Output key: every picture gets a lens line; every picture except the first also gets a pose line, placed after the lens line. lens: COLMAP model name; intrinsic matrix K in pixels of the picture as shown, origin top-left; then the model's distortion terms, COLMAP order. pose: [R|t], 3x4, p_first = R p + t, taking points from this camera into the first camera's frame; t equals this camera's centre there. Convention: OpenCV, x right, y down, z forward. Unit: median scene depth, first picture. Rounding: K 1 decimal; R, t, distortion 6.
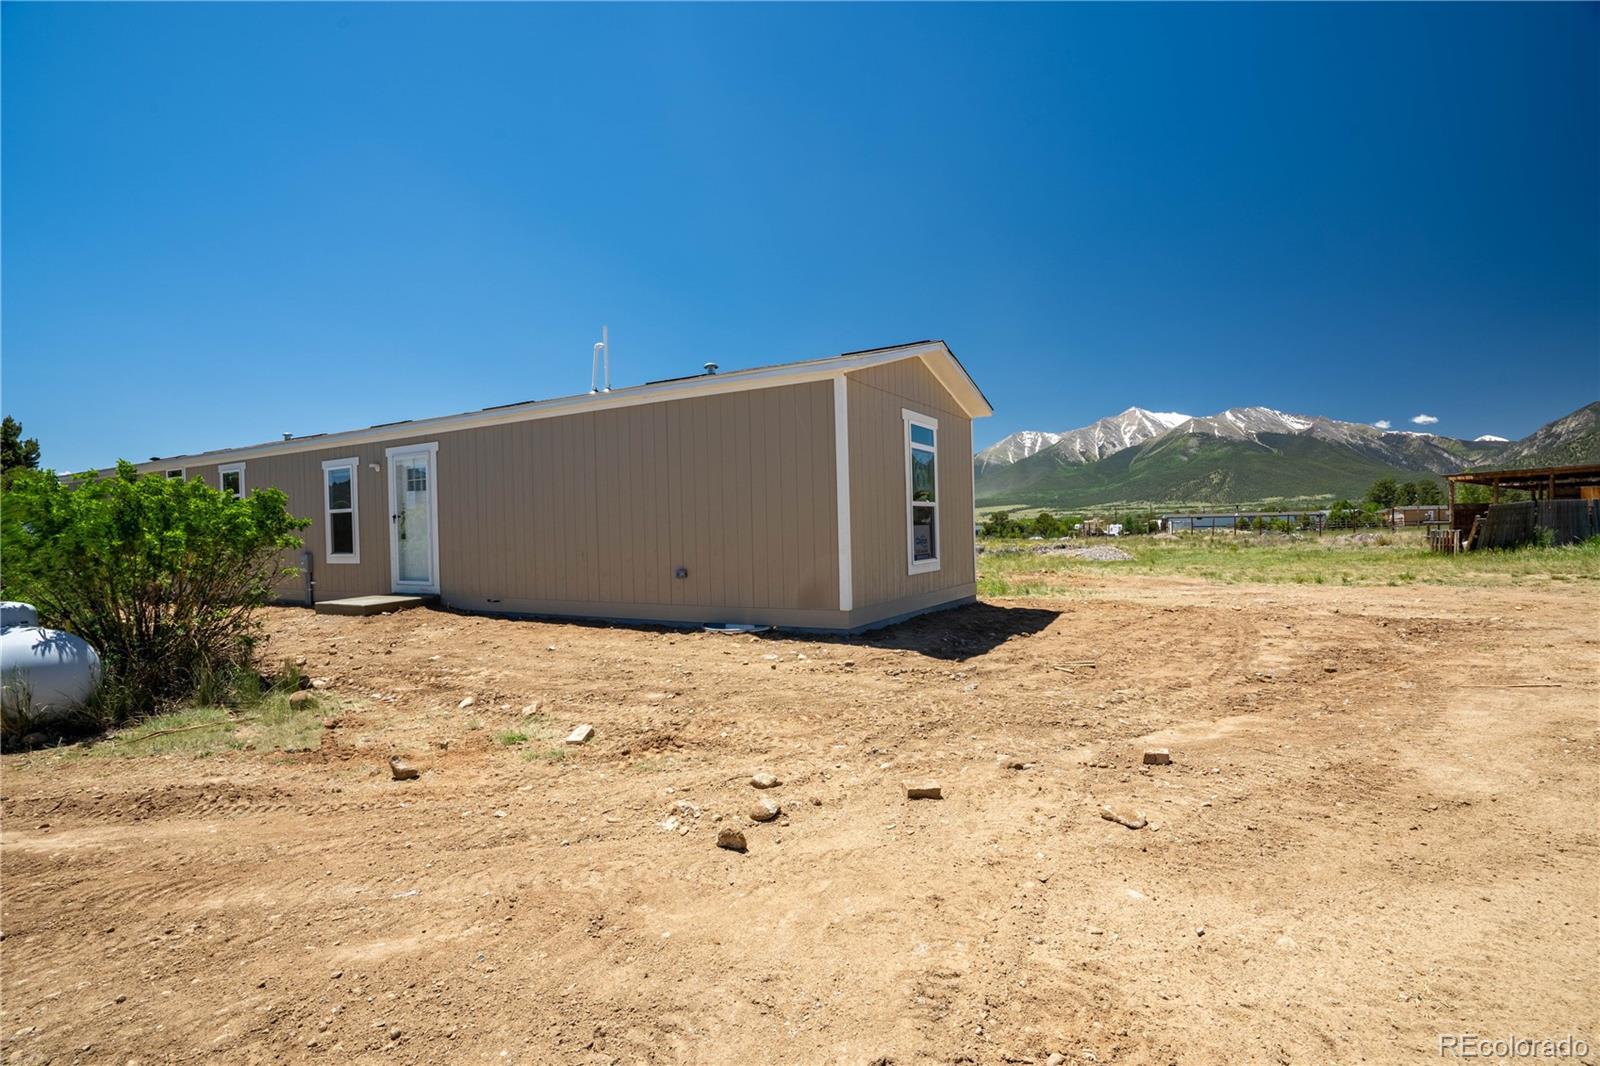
lens RADIAL K [[754.6, 0, 800.0], [0, 754.6, 533.0], [0, 0, 1]] dist [-0.028092, 0.000585]
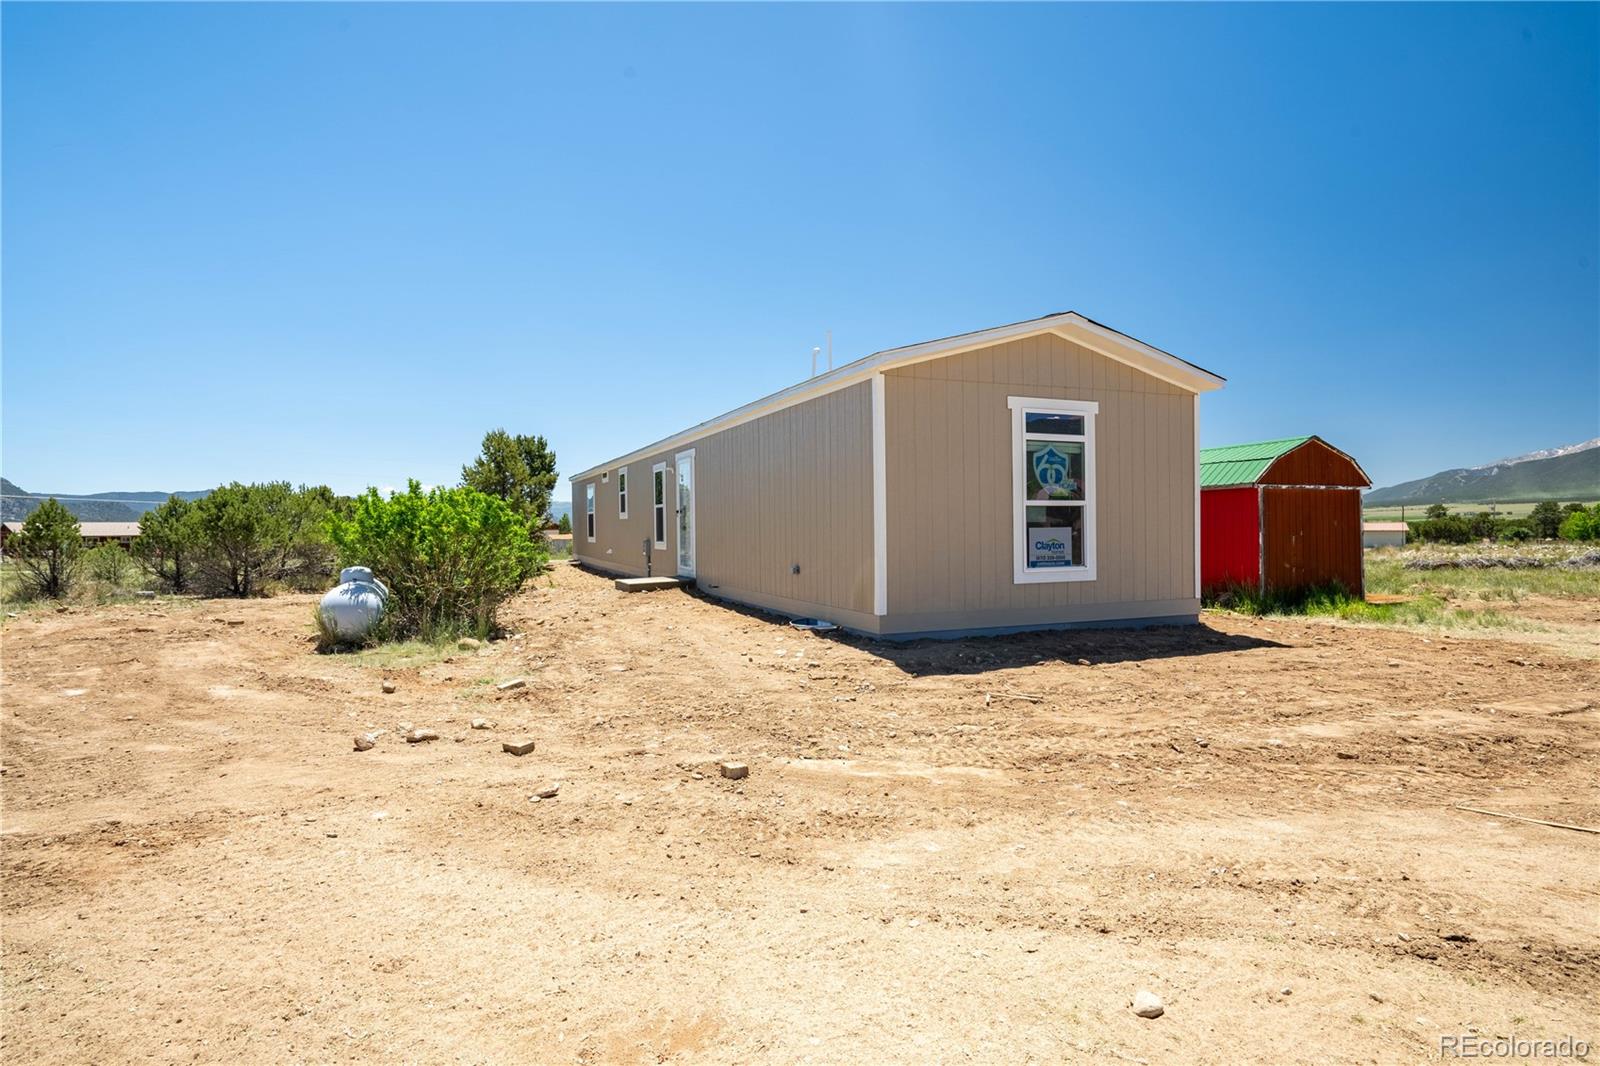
lens RADIAL K [[825.9, 0, 800.0], [0, 825.9, 533.0], [0, 0, 1]] dist [-0.047085, 0.000146]
pose [[0.805304, 0.021457, -0.592474, 0.510138], [-0.013712, 0.999752, 0.017568, -0.017255], [0.592704, -0.006024, 0.805398, 0.070152]]
